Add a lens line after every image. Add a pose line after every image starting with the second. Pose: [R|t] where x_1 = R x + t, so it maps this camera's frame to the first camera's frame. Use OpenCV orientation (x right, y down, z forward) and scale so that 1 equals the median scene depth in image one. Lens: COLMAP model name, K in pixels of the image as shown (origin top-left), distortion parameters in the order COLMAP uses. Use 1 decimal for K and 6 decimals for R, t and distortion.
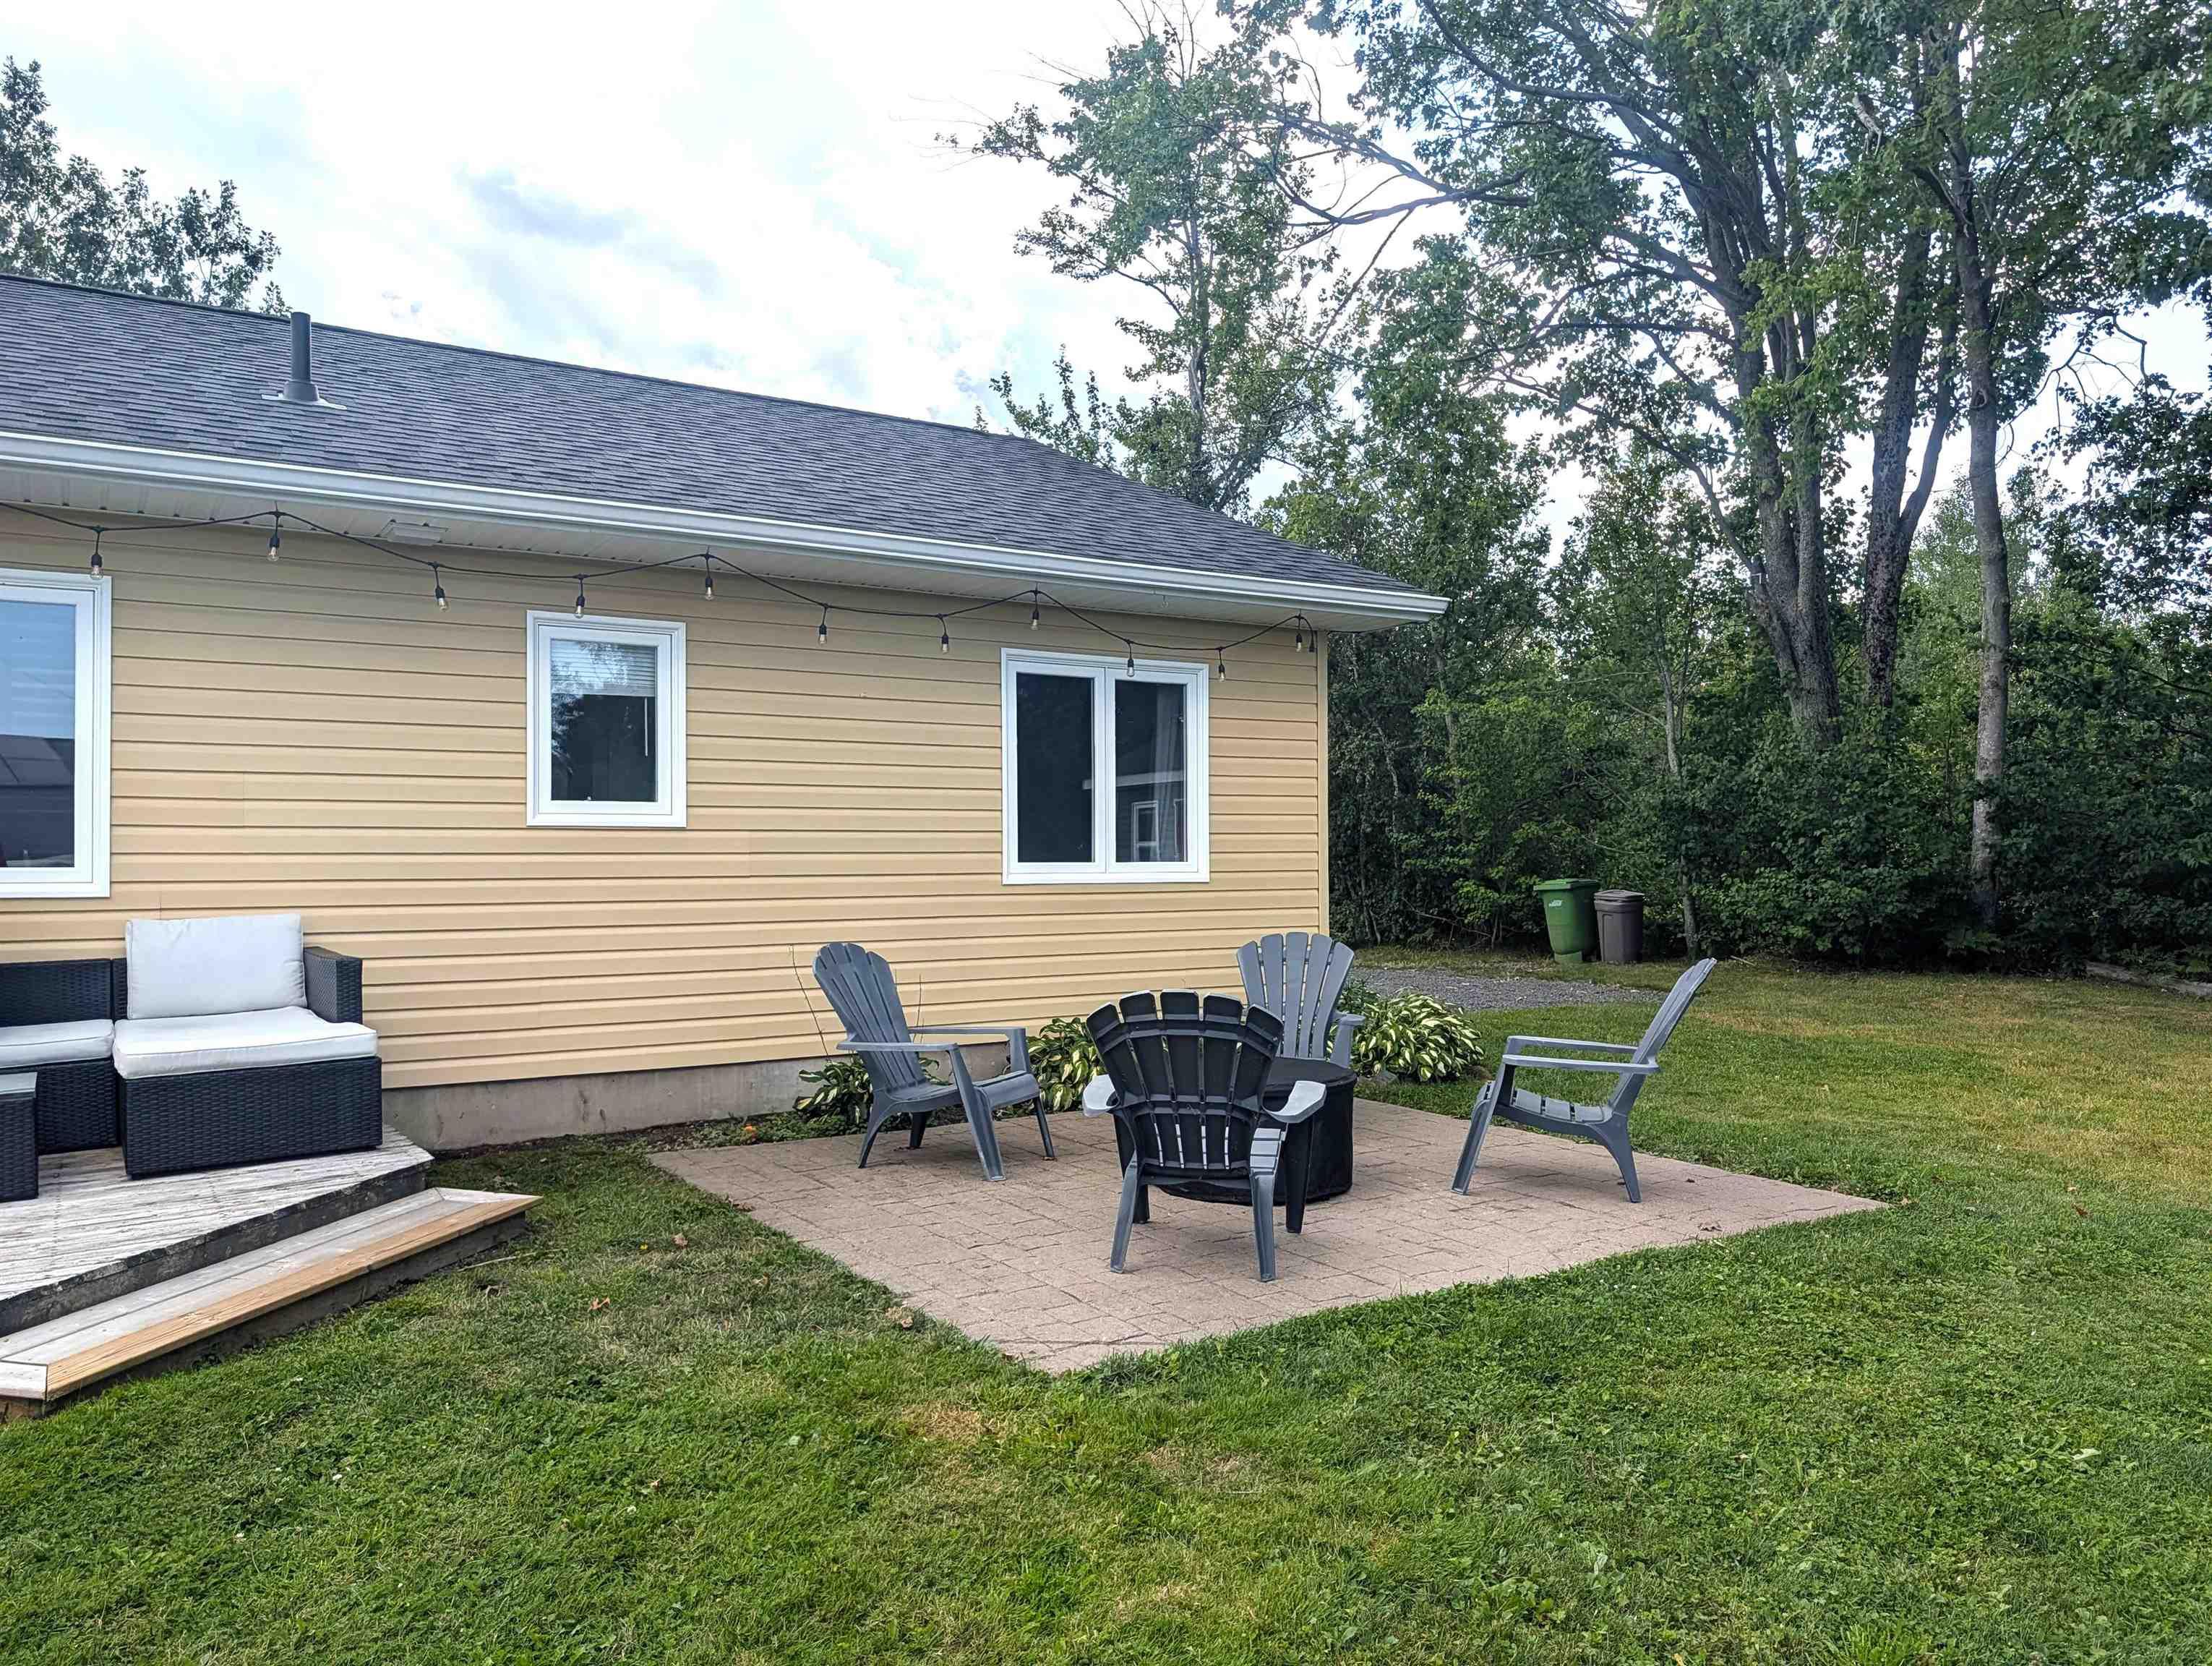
lens RADIAL K [[1925.7, 0, 1114.0], [0, 1925.7, 843.2], [0, 0, 1]] dist [0.046391, 0.002186]
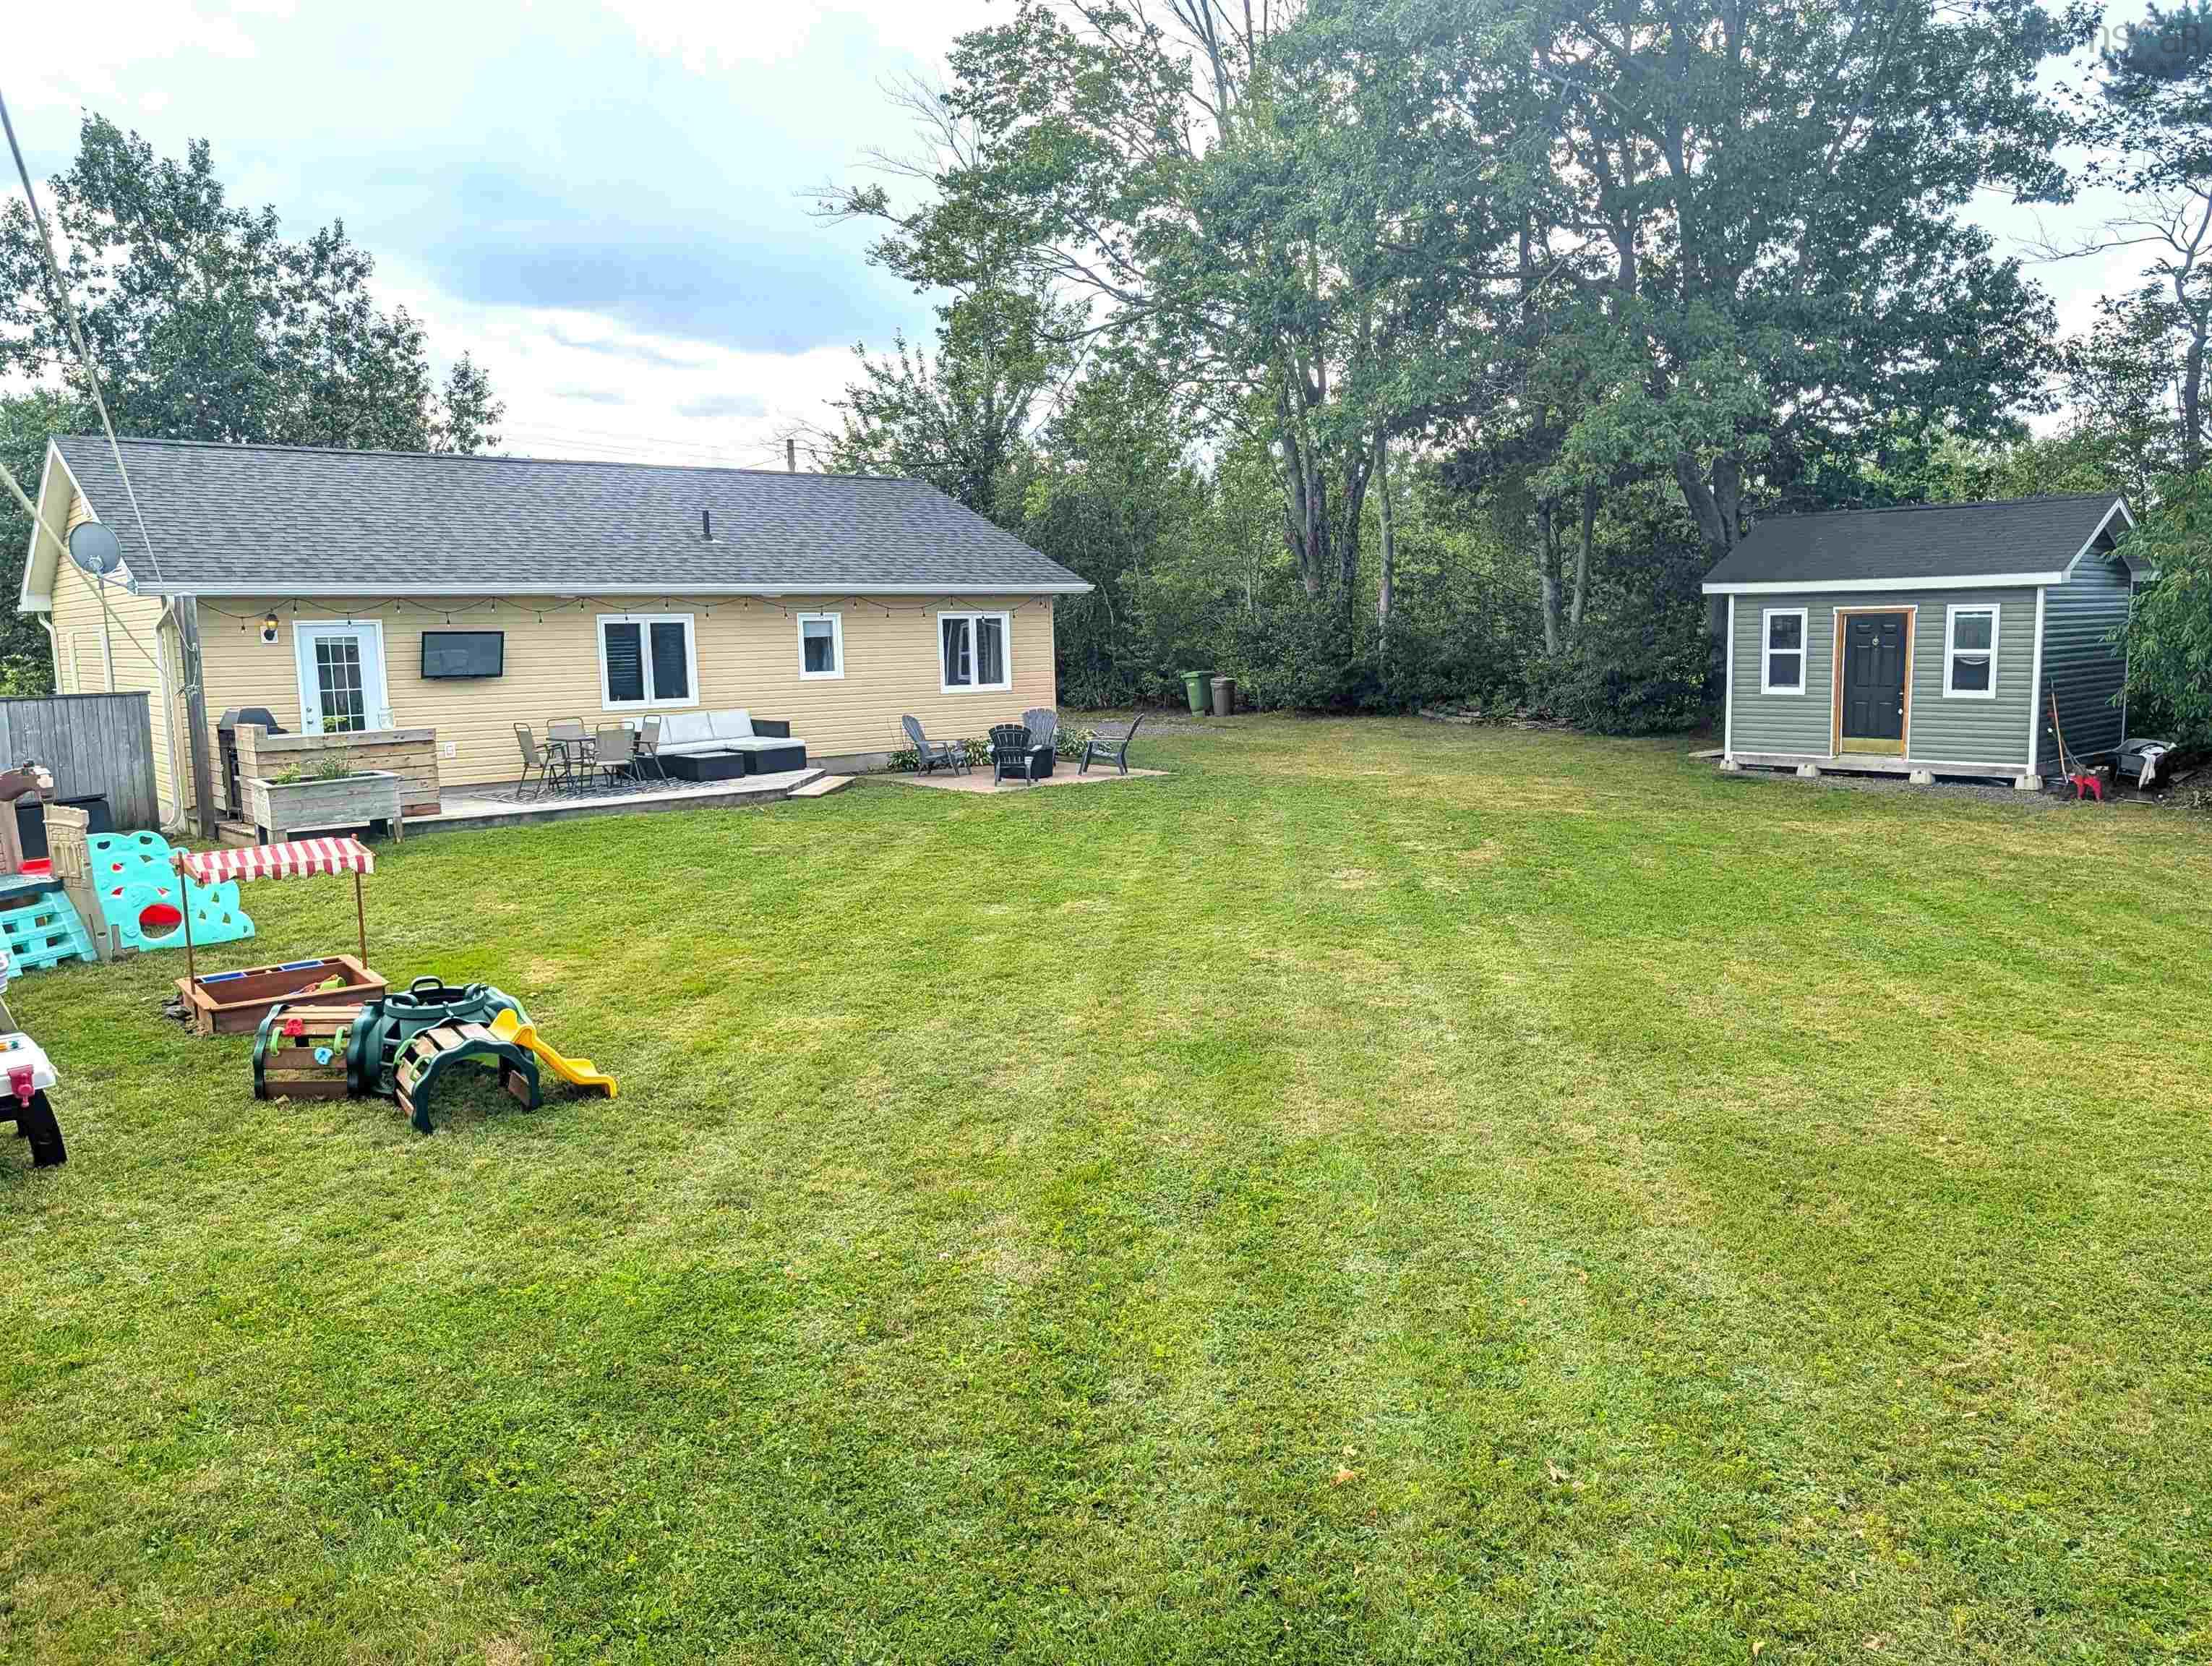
lens RADIAL K [[1925.7, 0, 1114.0], [0, 1925.7, 843.2], [0, 0, 1]] dist [0.046391, 0.002186]
pose [[0.993645, -0.033483, 0.107464, -0.112368], [0.020126, 0.992196, 0.123052, -0.102525], [-0.110746, -0.120107, 0.986565, -1.835349]]
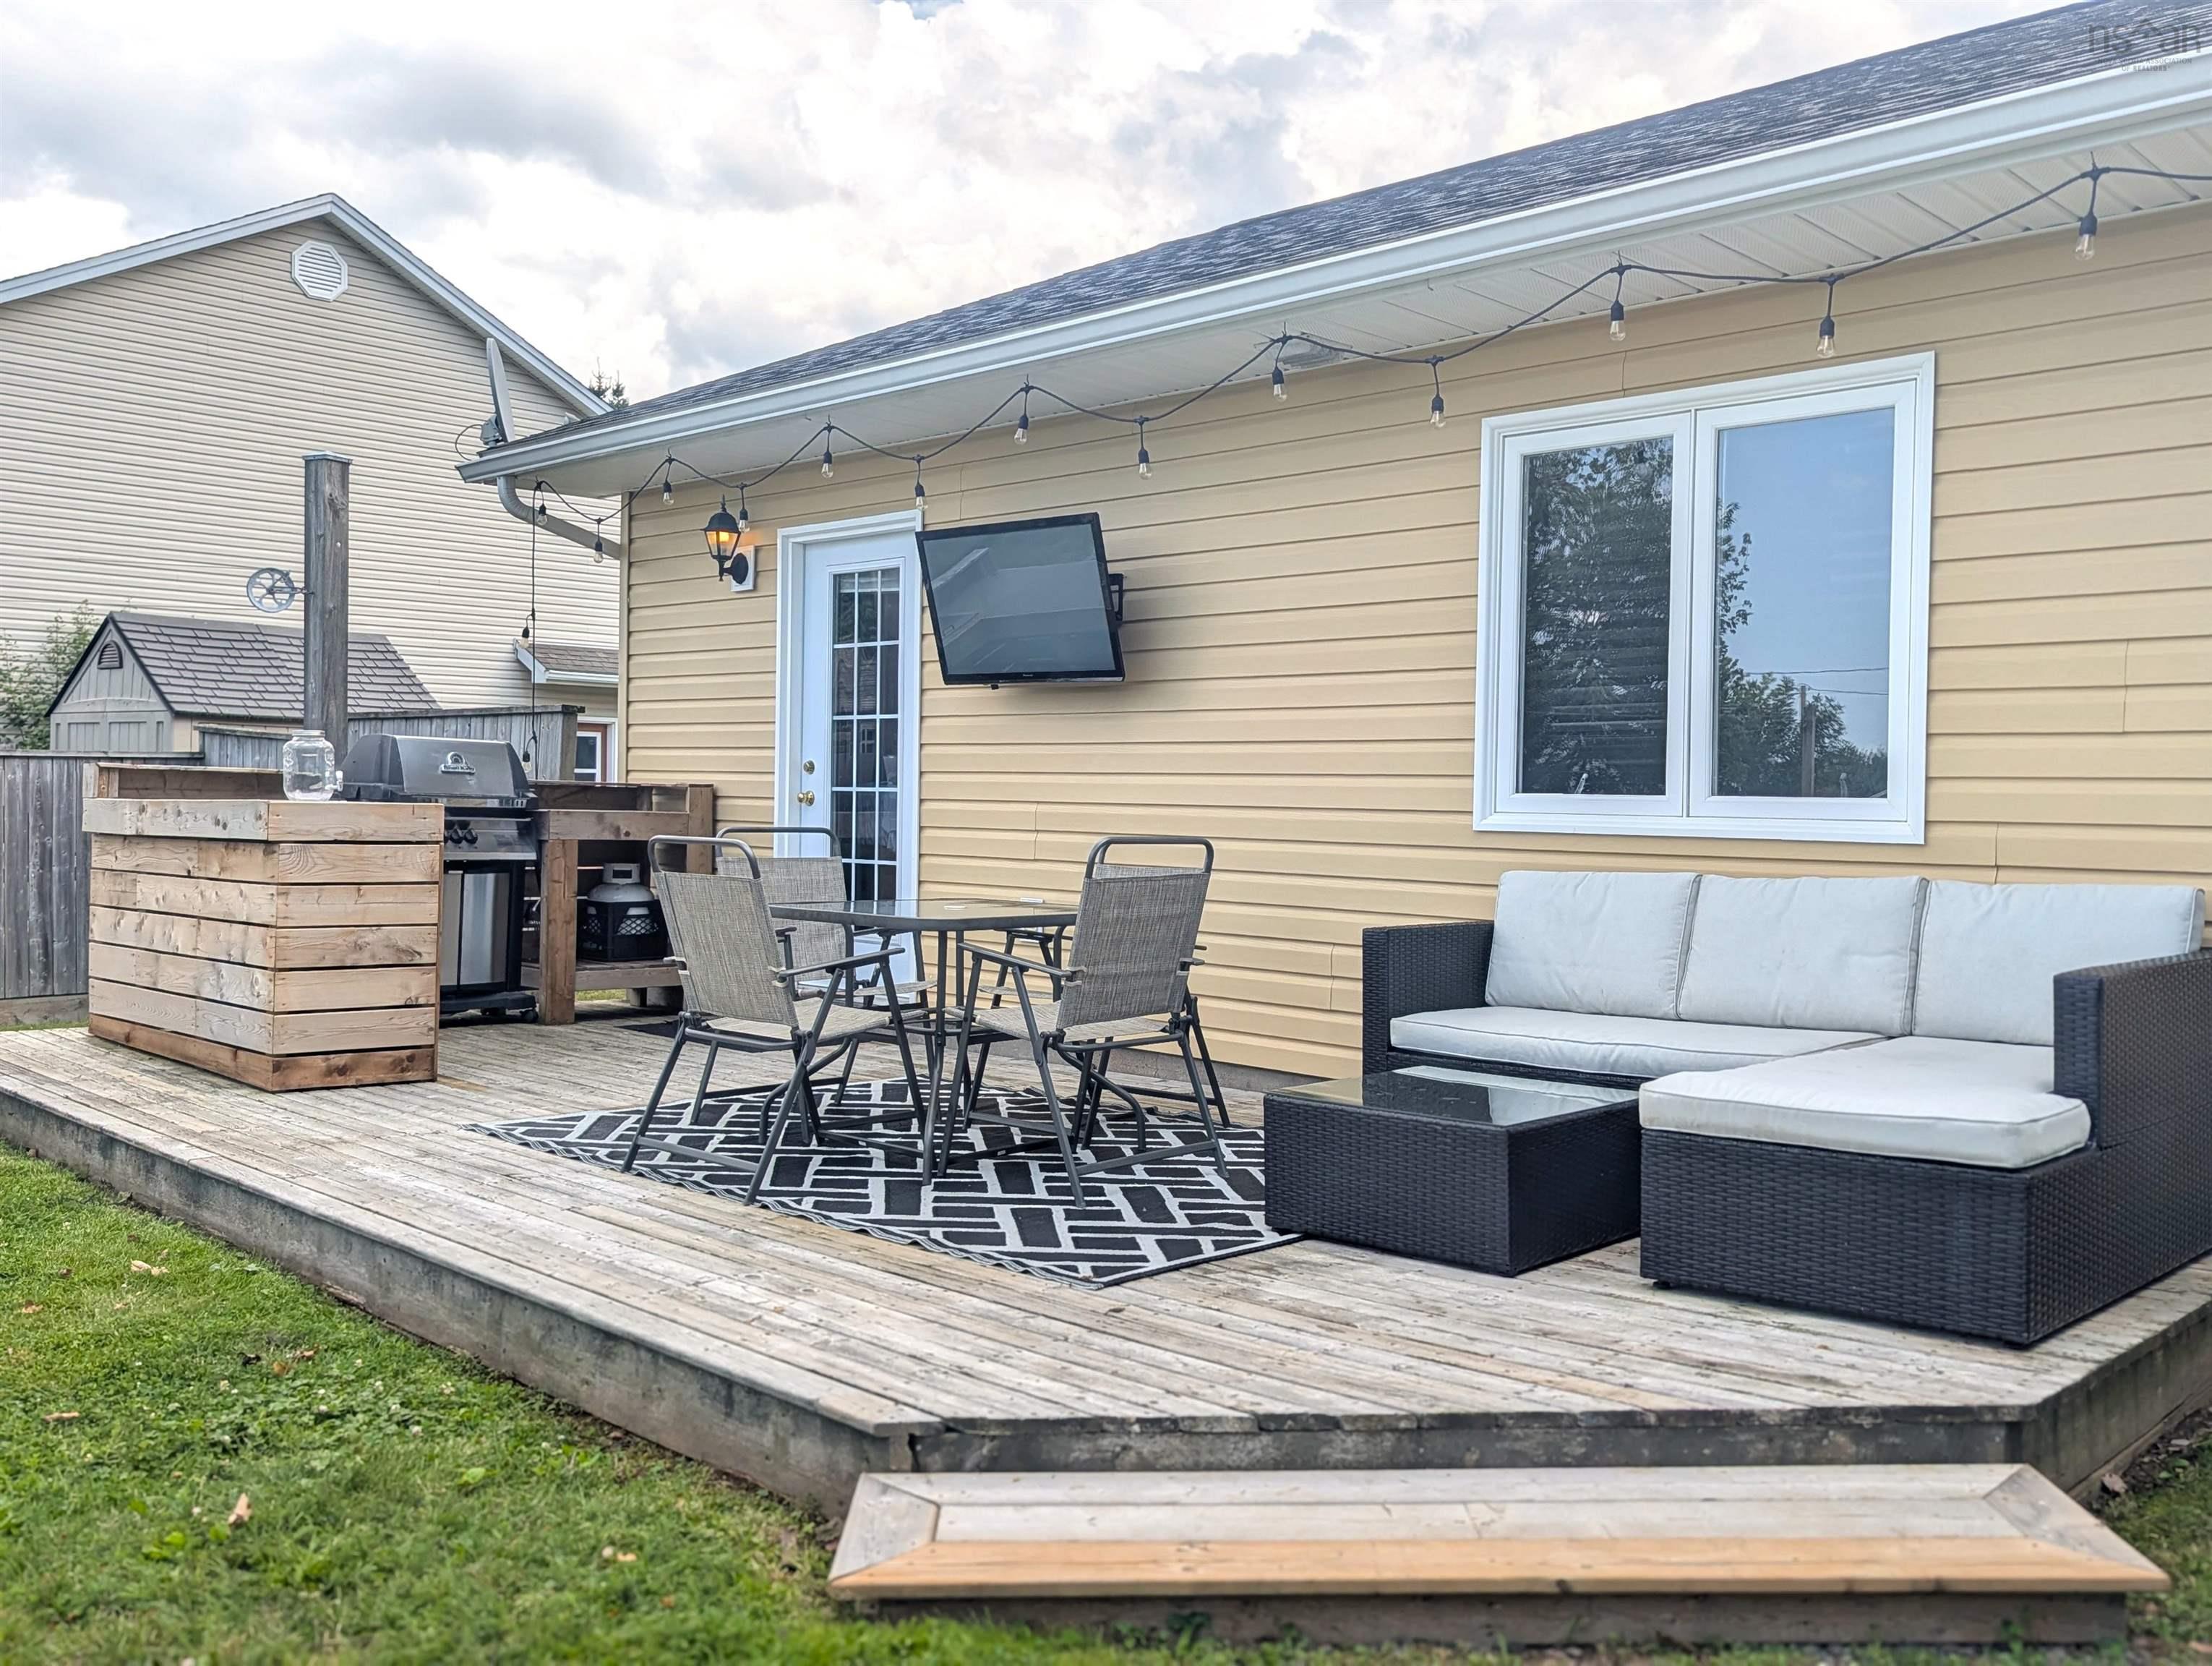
lens RADIAL K [[1909.7, 0, 1106.0], [0, 1909.7, 833.0], [0, 0, 1]] dist [-0.030510, 0.010203]
pose [[0.213049, 0.023962, -0.976748, 0.035022], [-0.015600, 0.999655, 0.021121, 0.010590], [0.976917, 0.010737, 0.213349, 0.464194]]
